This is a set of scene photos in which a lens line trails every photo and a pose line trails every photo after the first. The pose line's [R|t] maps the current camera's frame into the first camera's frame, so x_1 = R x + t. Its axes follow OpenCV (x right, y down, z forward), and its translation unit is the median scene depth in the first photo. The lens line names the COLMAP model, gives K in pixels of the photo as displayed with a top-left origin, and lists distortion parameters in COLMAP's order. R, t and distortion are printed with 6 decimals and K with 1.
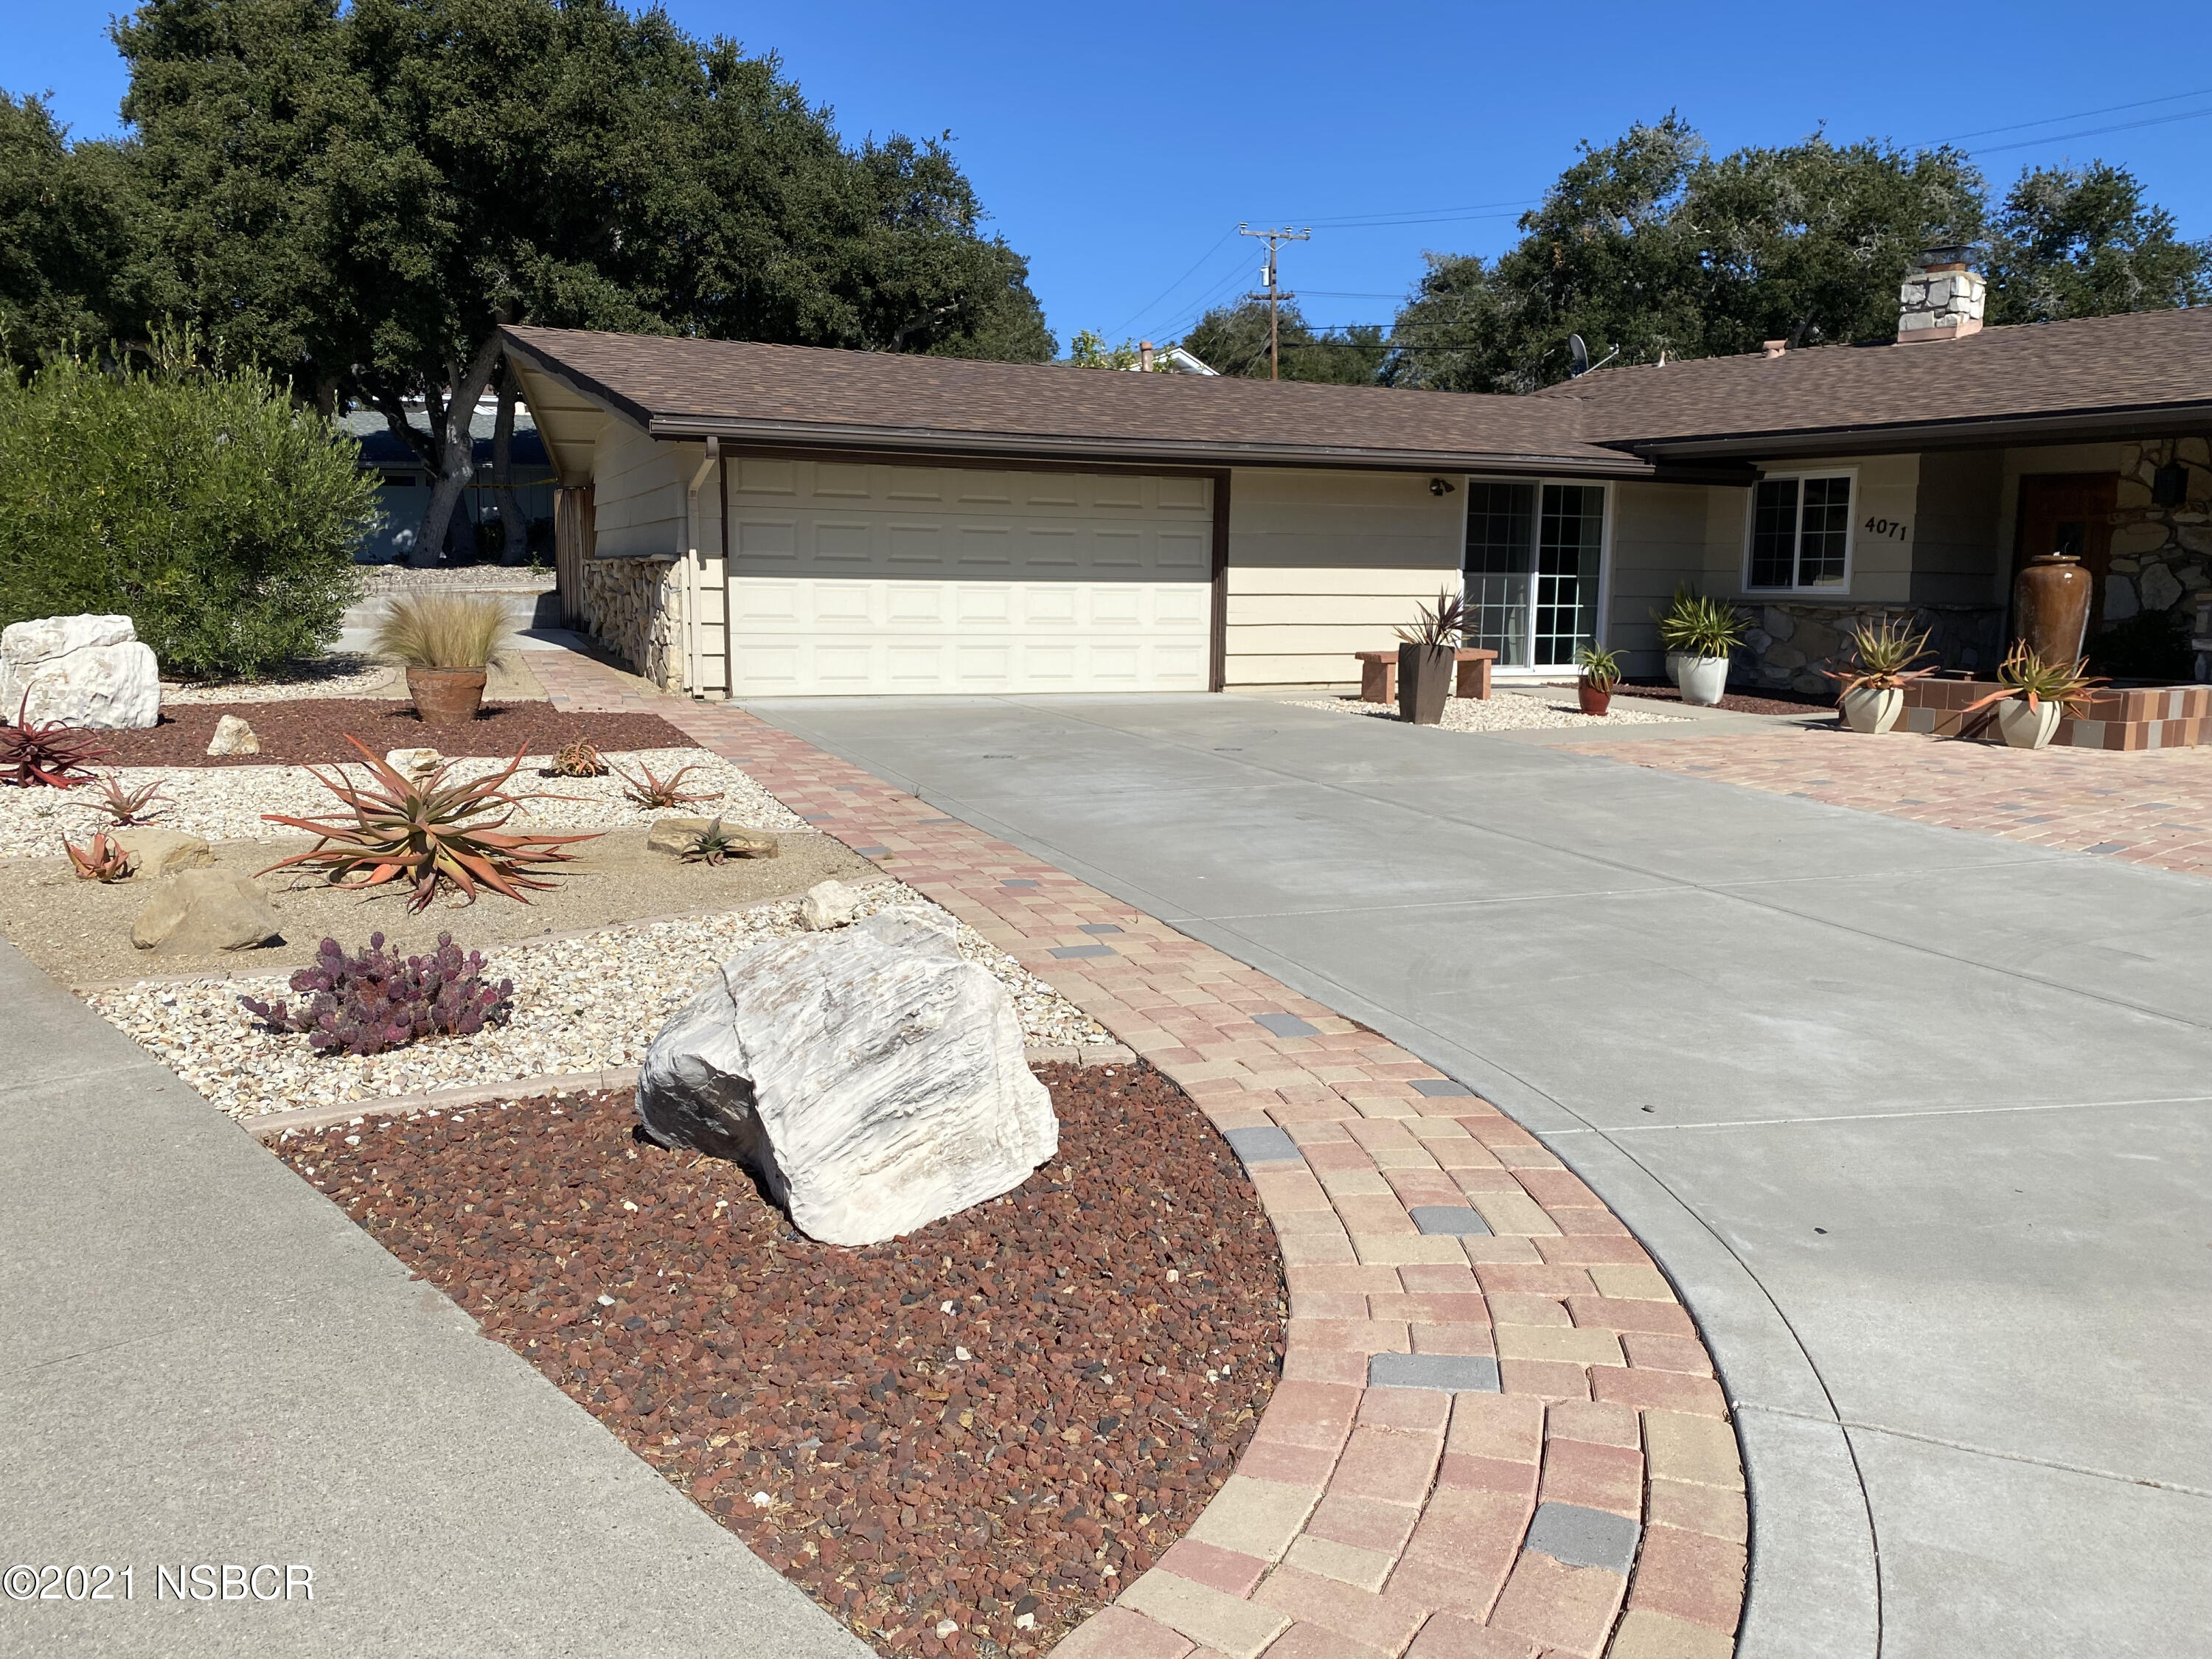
lens RADIAL K [[1686.4, 0, 1108.8], [0, 1686.4, 818.6], [0, 0, 1]] dist [0.034326, -0.045400]
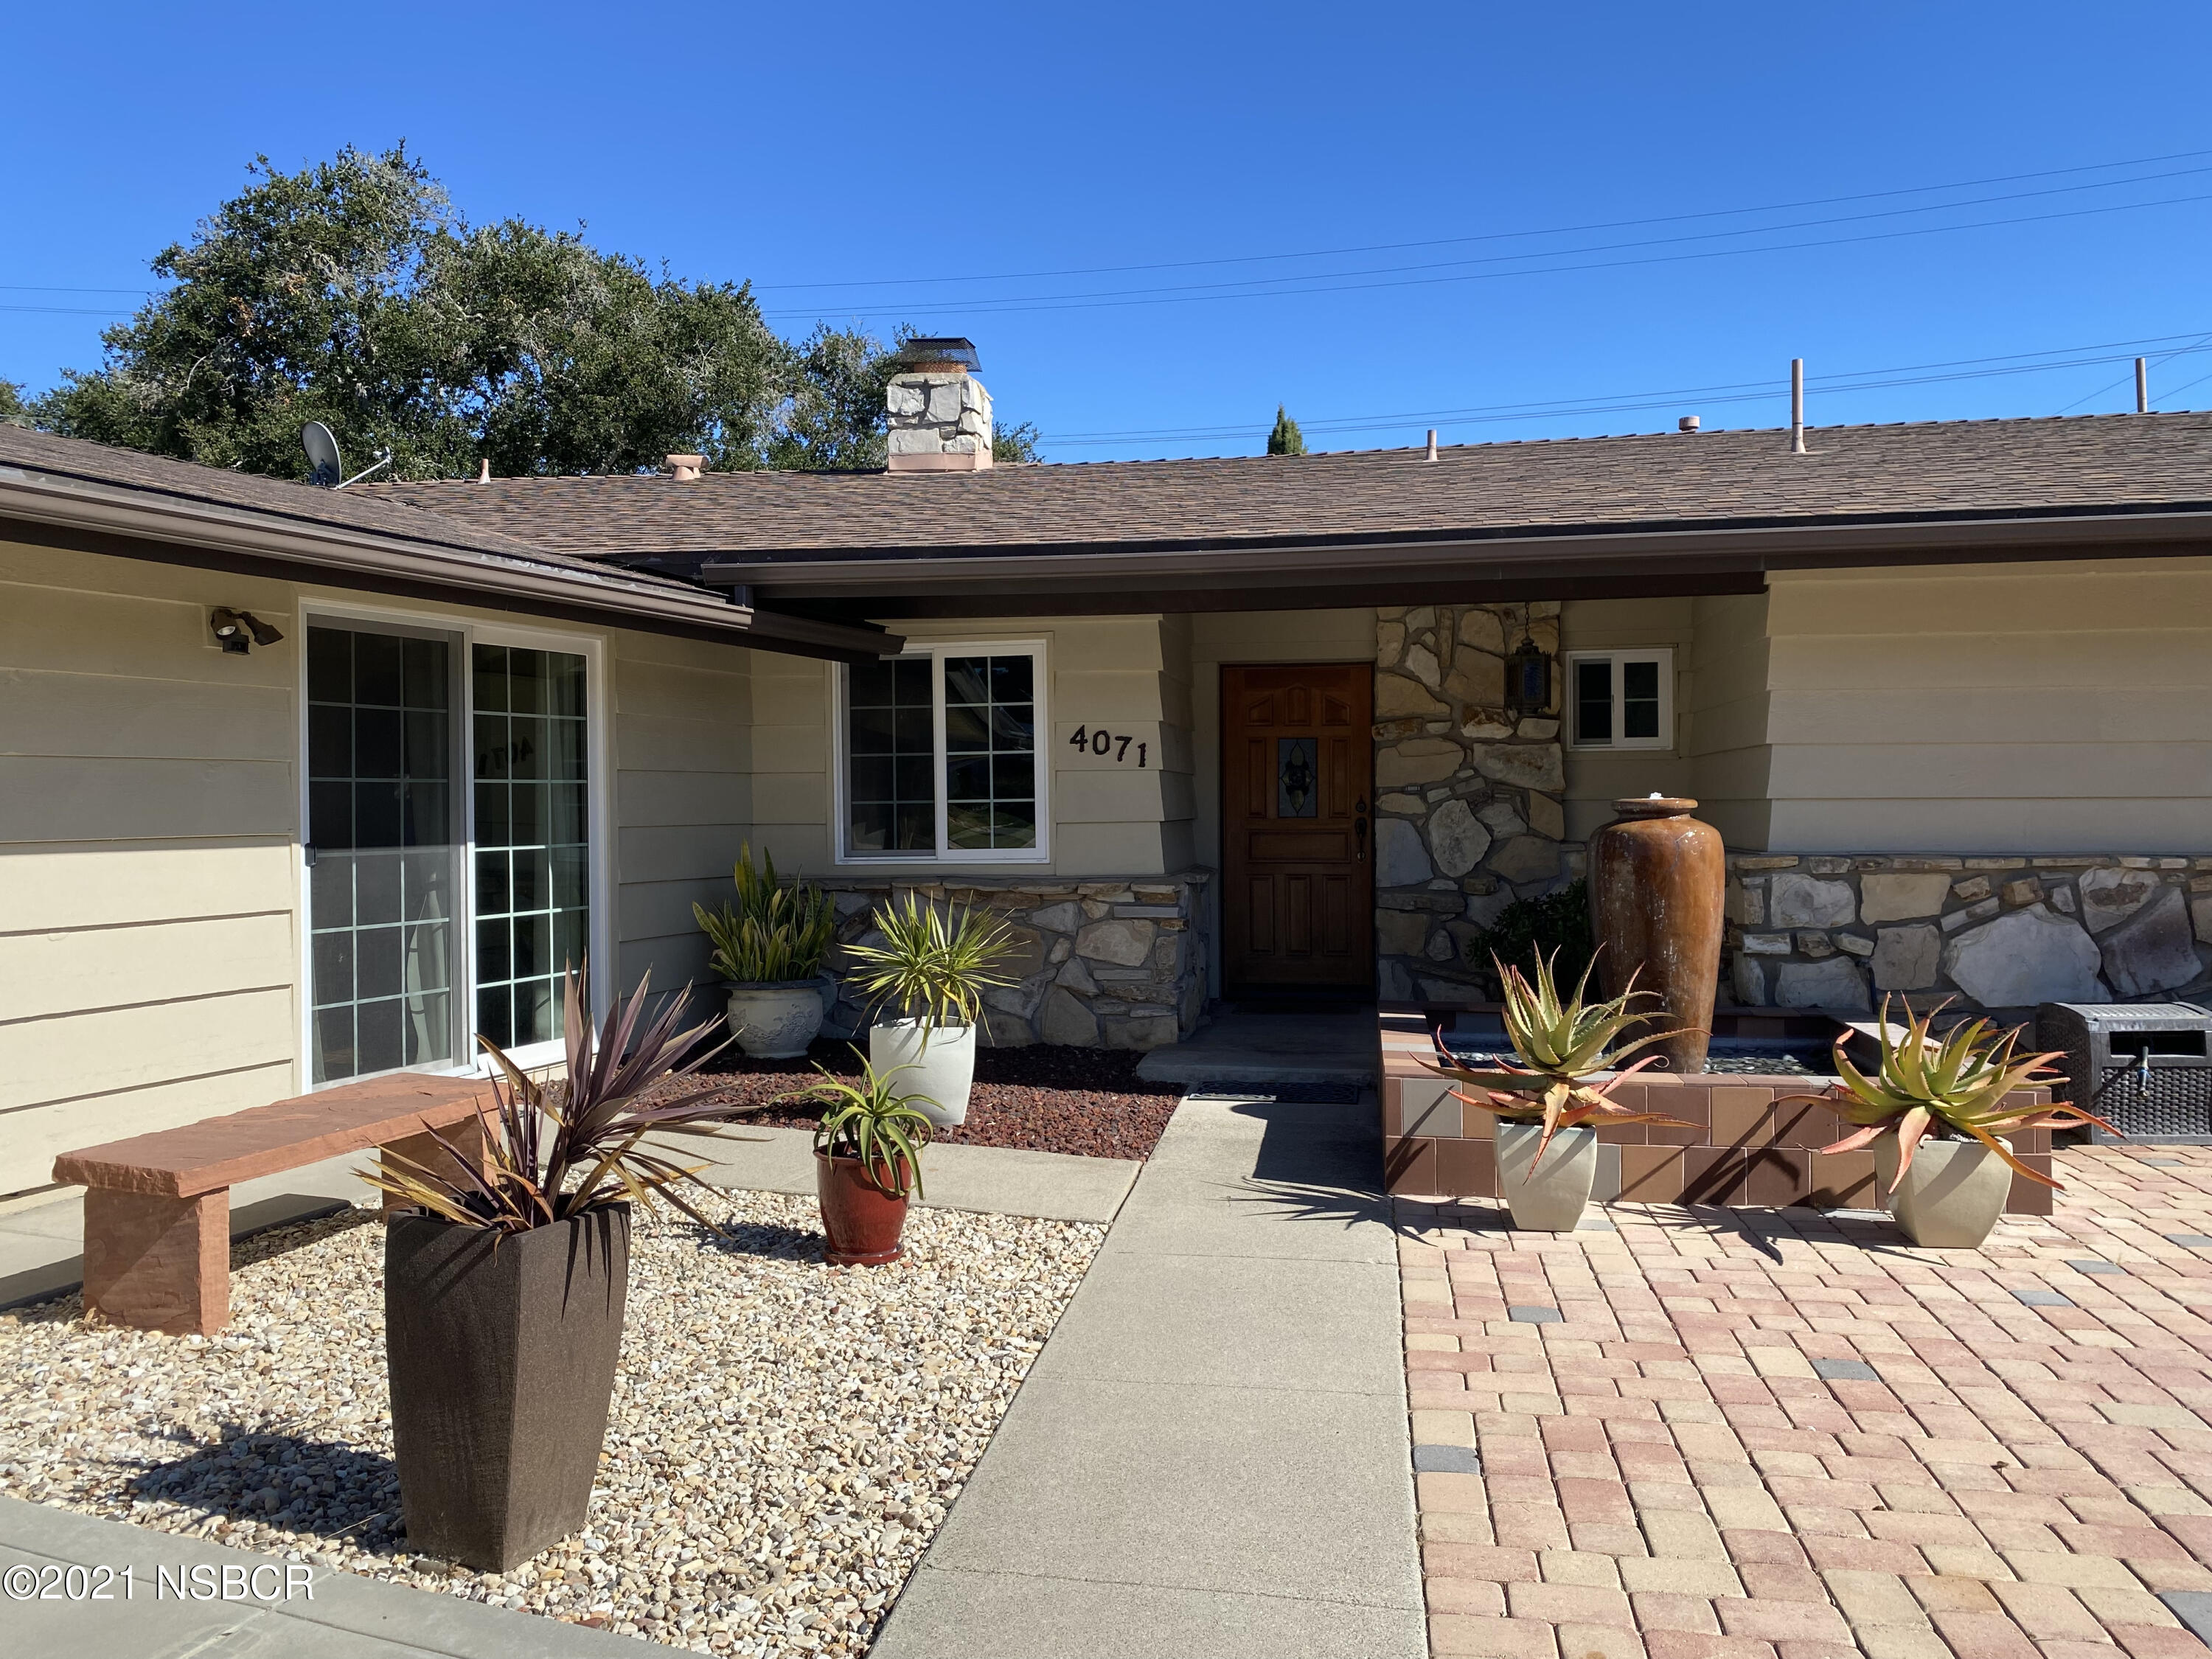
lens RADIAL K [[1686.4, 0, 1126.2], [0, 1686.4, 812.4], [0, 0, 1]] dist [0.034326, -0.045400]
pose [[0.694086, -0.025887, 0.719427, 0.057585], [0.119274, 0.989677, -0.079461, -0.097780], [-0.709943, 0.140962, 0.690008, 0.575660]]
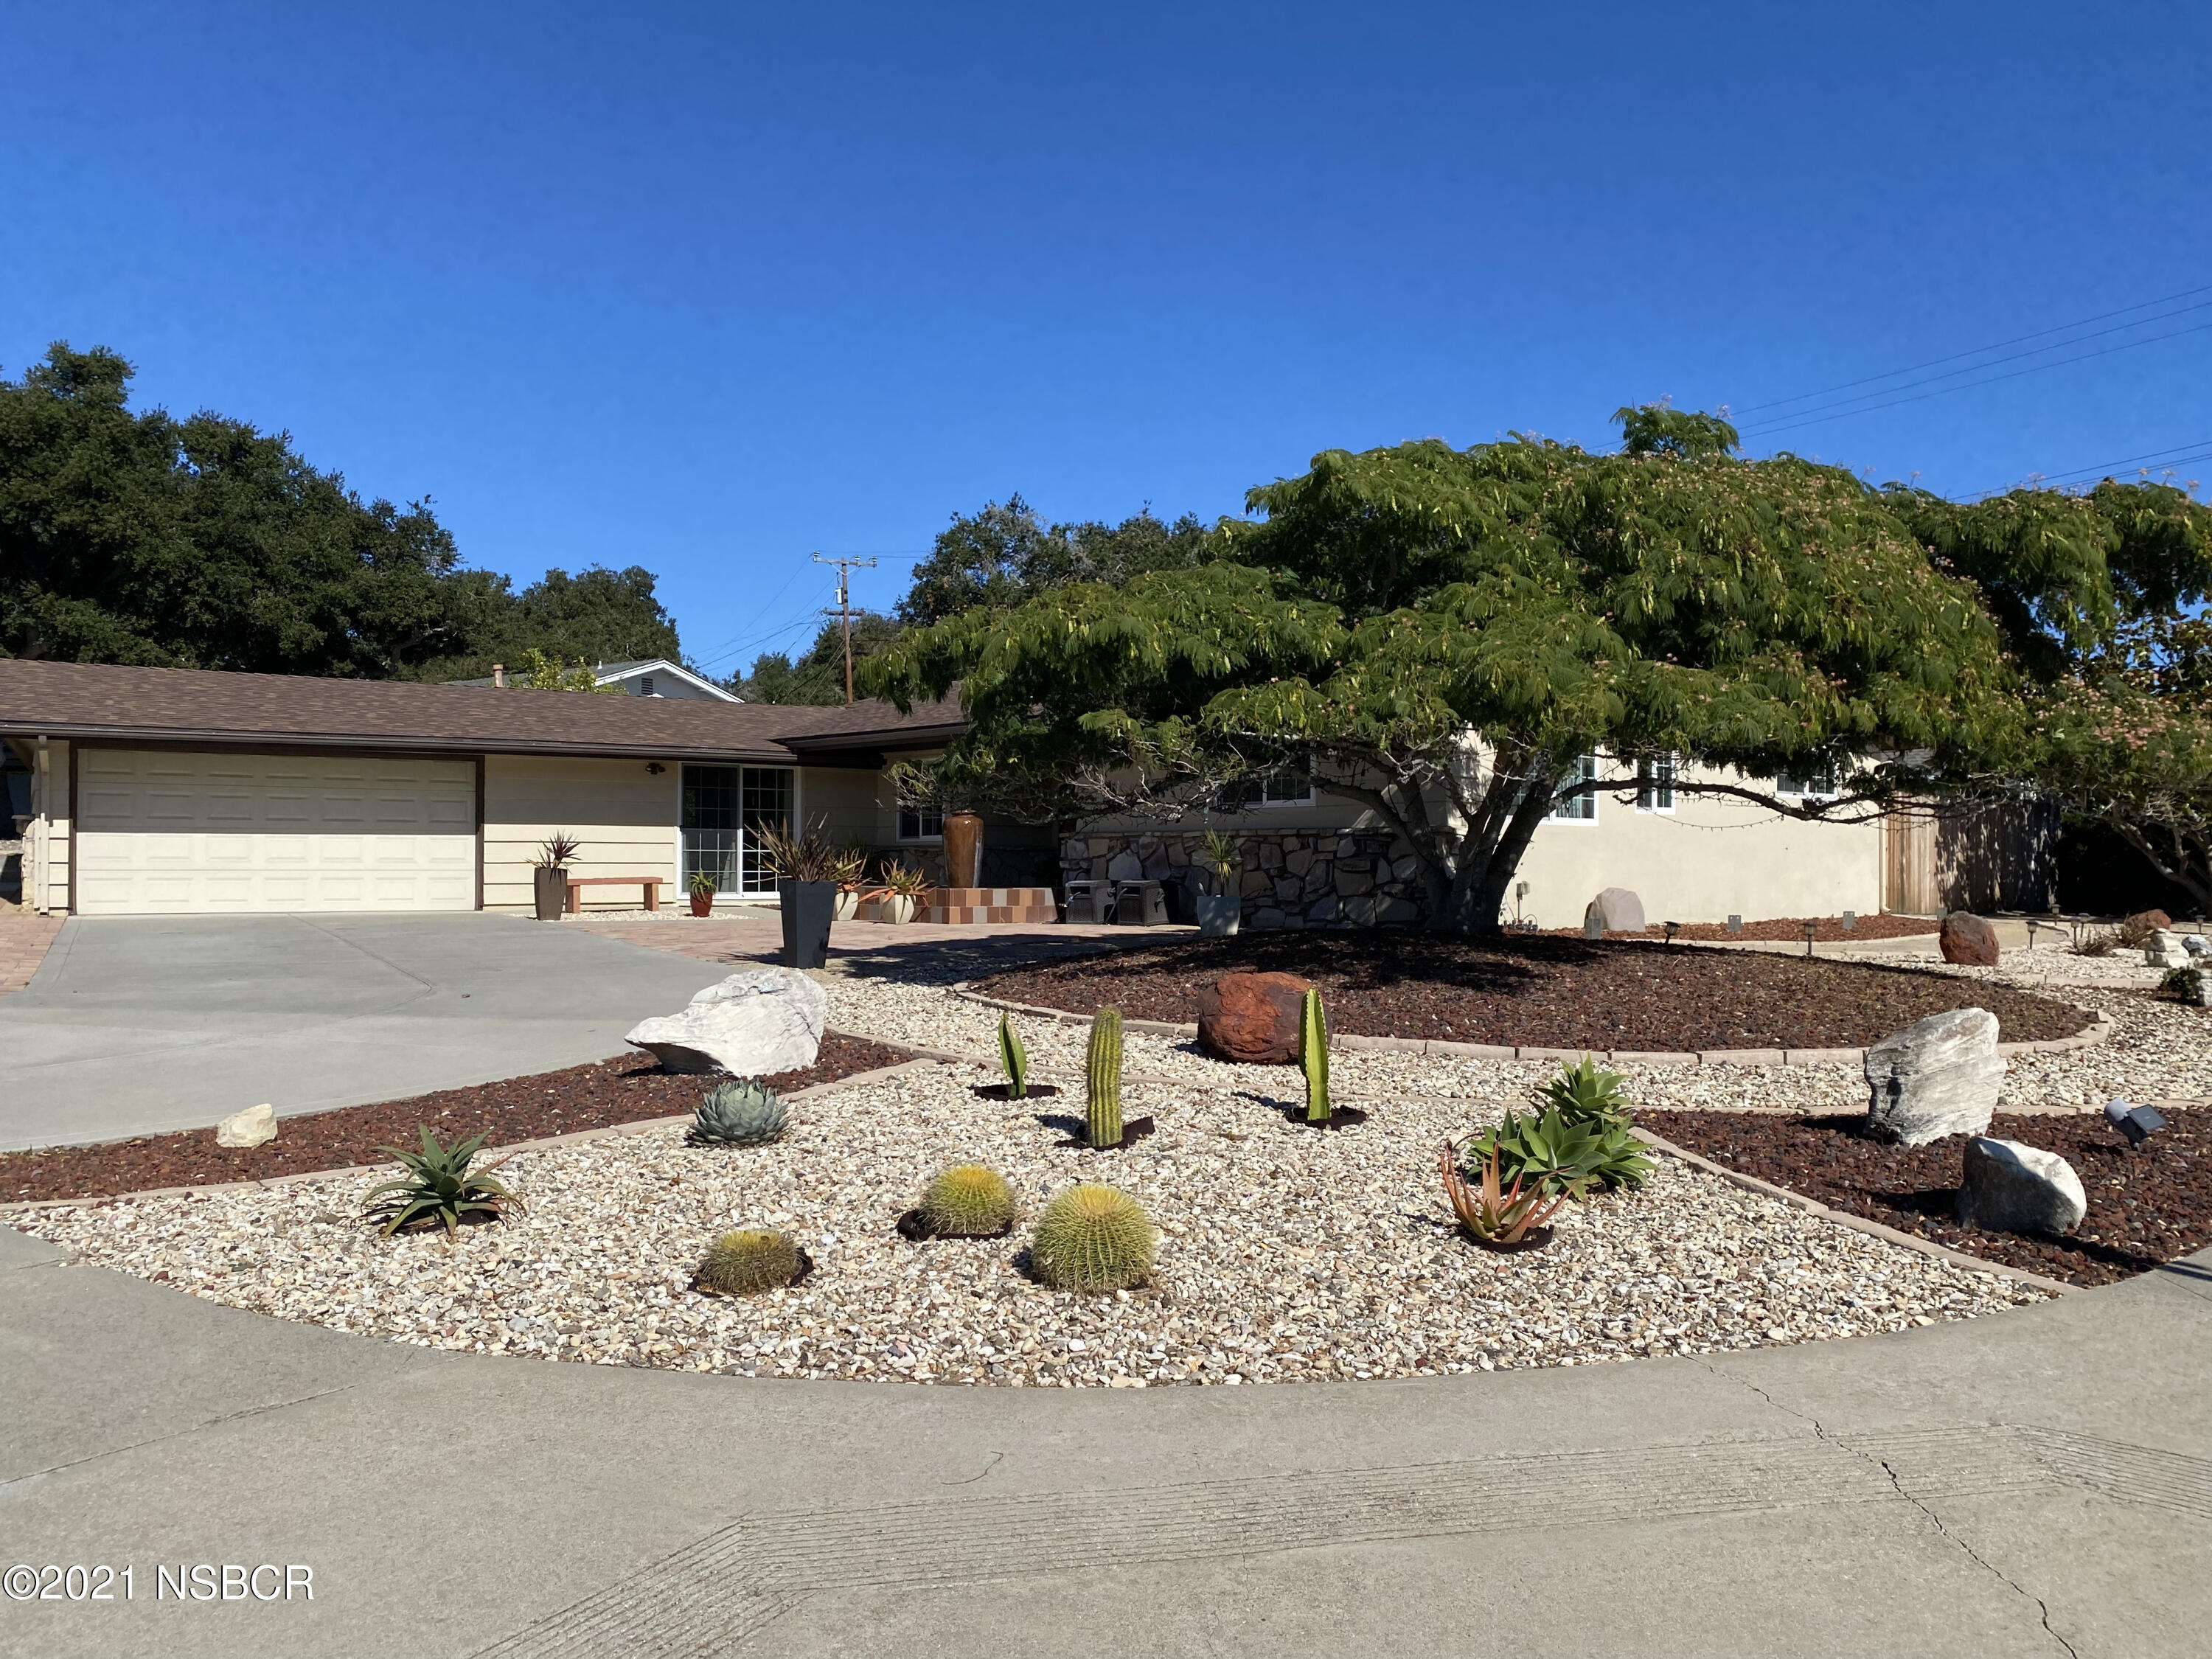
lens RADIAL K [[1686.4, 0, 1128.0], [0, 1686.4, 870.9], [0, 0, 1]] dist [0.034326, -0.045400]
pose [[0.988317, -0.012639, 0.151888, 0.355752], [0.033398, 0.990294, -0.134915, 0.093547], [-0.148708, 0.138411, 0.979147, -0.440958]]
